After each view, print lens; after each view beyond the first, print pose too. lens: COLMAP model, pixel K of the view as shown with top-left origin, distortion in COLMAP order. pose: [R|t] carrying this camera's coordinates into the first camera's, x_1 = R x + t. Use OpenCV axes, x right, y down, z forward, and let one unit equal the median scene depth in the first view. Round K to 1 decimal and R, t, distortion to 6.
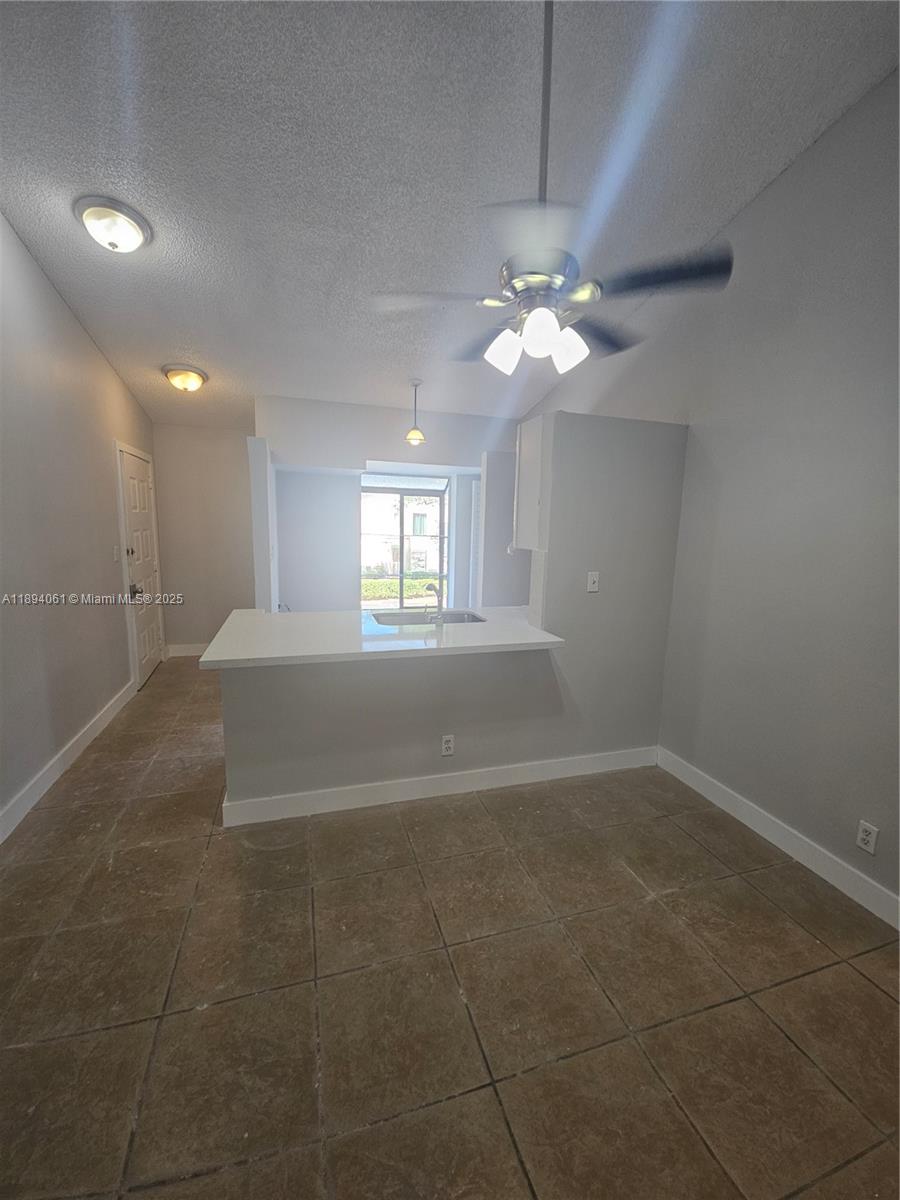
lens RADIAL K [[483.2, 0, 450.0], [0, 483.2, 600.0], [0, 0, 1]] dist [0.001176, -0.008792]
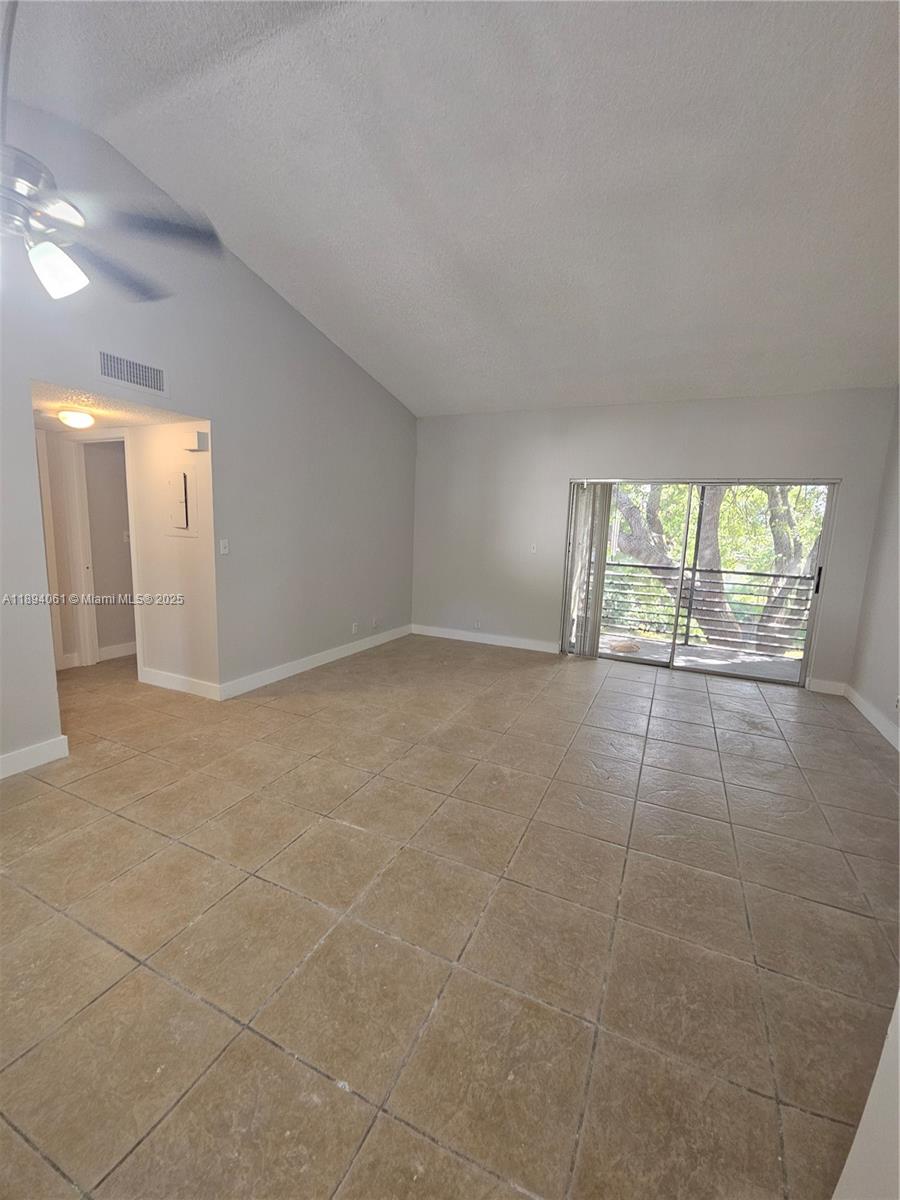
lens RADIAL K [[483.8, 0, 450.0], [0, 483.8, 600.0], [0, 0, 1]] dist [0.001014, -0.004119]
pose [[-0.736211, -0.161436, 0.657215, -0.723692], [0.043368, 0.957881, 0.283871, -0.121868], [-0.675361, 0.237491, -0.698202, 0.859785]]
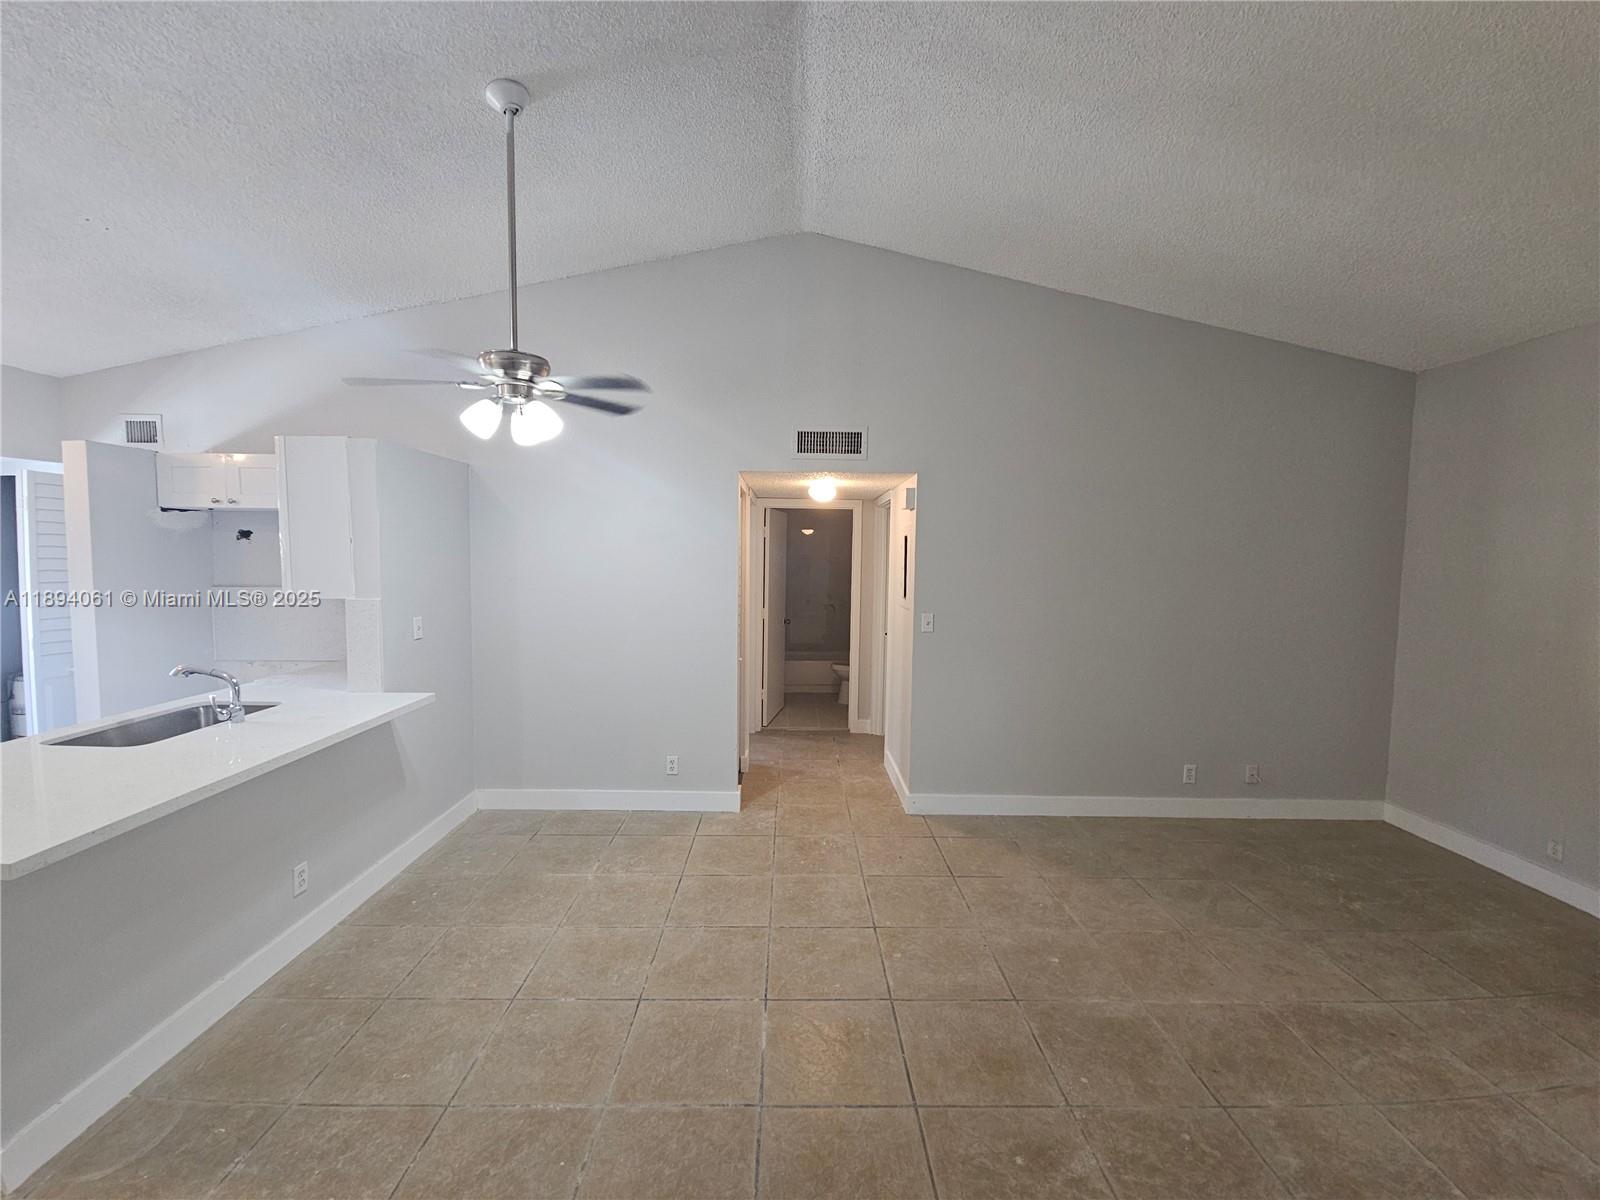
lens RADIAL K [[645.0, 0, 805.0], [0, 645.0, 588.1], [0, 0, 1]] dist [0.001014, -0.004119]
pose [[0.281287, -0.075829, 0.956623, -0.835630], [0.143483, 0.988990, 0.036205, -0.065666], [-0.948836, 0.127075, 0.289070, -0.051468]]
